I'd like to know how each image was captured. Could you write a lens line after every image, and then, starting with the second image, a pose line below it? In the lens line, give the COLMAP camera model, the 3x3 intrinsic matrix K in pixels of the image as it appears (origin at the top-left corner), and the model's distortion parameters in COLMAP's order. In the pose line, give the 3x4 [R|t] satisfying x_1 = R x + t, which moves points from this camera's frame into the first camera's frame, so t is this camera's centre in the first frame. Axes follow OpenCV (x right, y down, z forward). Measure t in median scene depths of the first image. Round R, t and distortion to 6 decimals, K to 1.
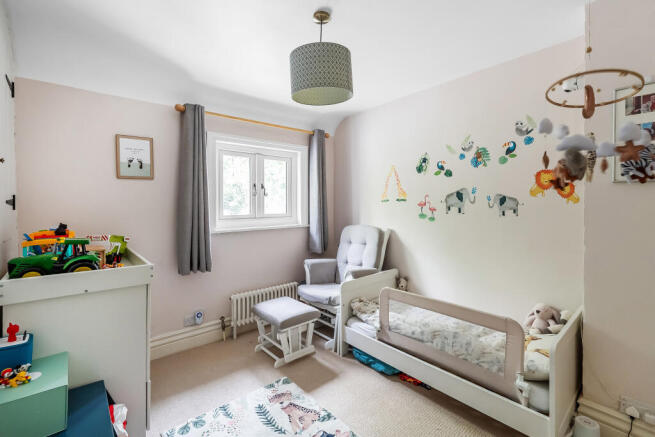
lens RADIAL K [[295.8, 0, 335.8], [0, 295.8, 203.1], [0, 0, 1]] dist [0.000021, 0.000155]
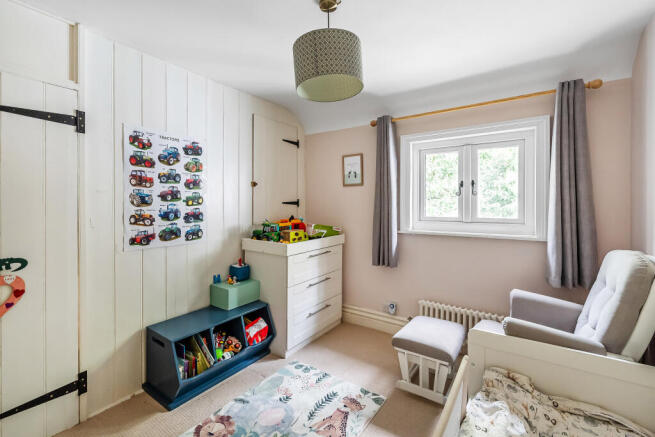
lens RADIAL K [[295.8, 0, 321.6], [0, 295.8, 202.2], [0, 0, 1]] dist [0.000021, 0.000155]
pose [[0.211114, 0.001841, -0.977460, 0.609252], [-0.002042, 0.999997, 0.001443, -0.008207], [0.977459, 0.001691, 0.211117, 0.564123]]
